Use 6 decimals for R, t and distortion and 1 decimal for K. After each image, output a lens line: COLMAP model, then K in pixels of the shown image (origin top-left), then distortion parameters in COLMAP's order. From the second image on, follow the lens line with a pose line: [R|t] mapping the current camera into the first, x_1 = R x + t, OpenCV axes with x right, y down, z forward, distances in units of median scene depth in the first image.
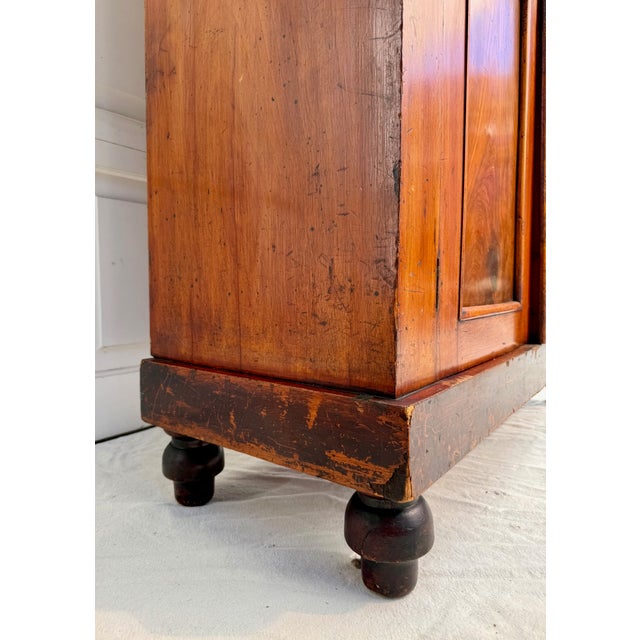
lens RADIAL K [[472.8, 0, 320.9], [0, 472.8, 321.4], [0, 0, 1]] dist [0.010456, -0.046059]
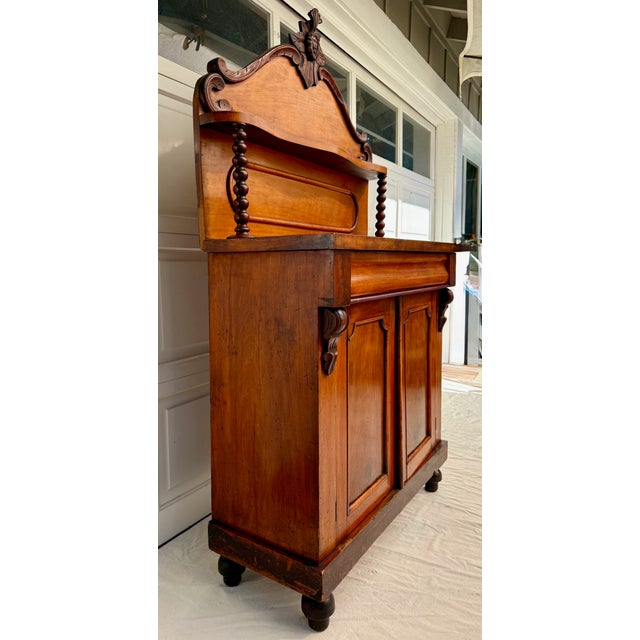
lens RADIAL K [[472.8, 0, 300.6], [0, 472.8, 313.8], [0, 0, 1]] dist [0.010456, -0.046059]
pose [[0.998968, -0.006218, 0.044992, -0.053332], [0.004845, 0.999521, 0.030554, -1.112711], [-0.045161, -0.030305, 0.998520, -1.380184]]
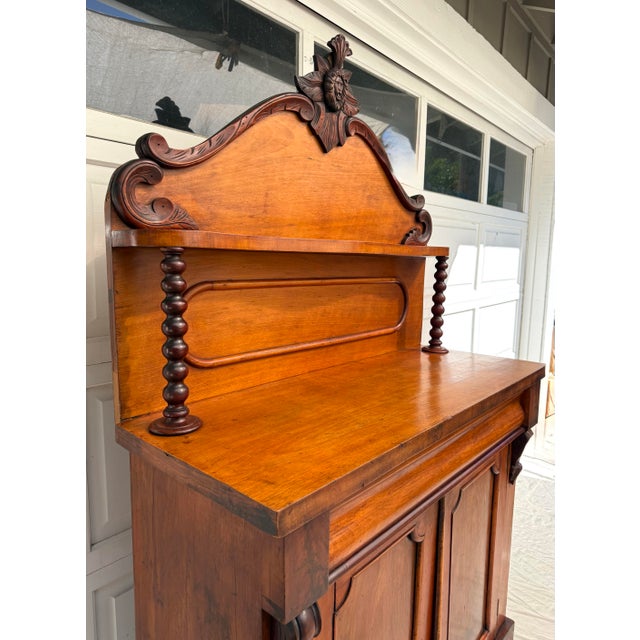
lens RADIAL K [[472.8, 0, 333.1], [0, 472.8, 318.8], [0, 0, 1]] dist [0.010456, -0.046059]
pose [[0.996632, 0.042295, -0.070250, 0.342580], [-0.038107, 0.997475, 0.059923, -1.865009], [0.072607, -0.057044, 0.995728, -0.411823]]
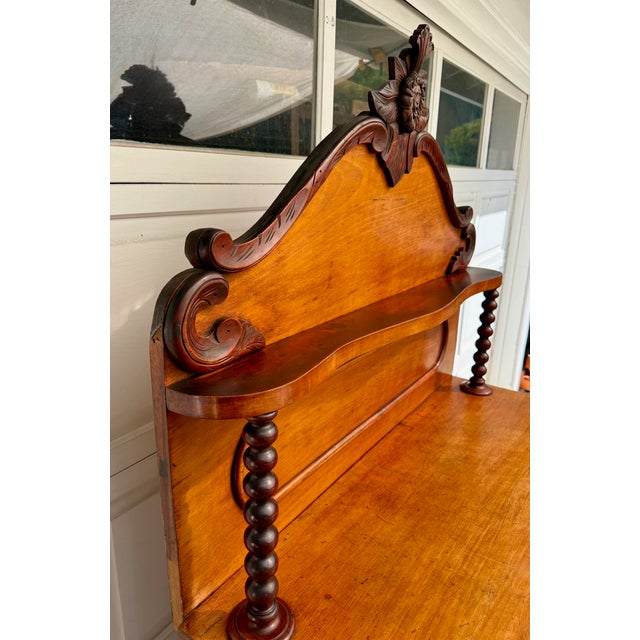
lens RADIAL K [[507.8, 0, 315.1], [0, 507.8, 321.3], [0, 0, 1]] dist [-0.013291, 0.008314]
pose [[0.998402, 0.028780, 0.048629, -0.191082], [-0.038253, 0.977641, 0.206774, -2.374429], [-0.041591, -0.208304, 0.977179, -0.007841]]
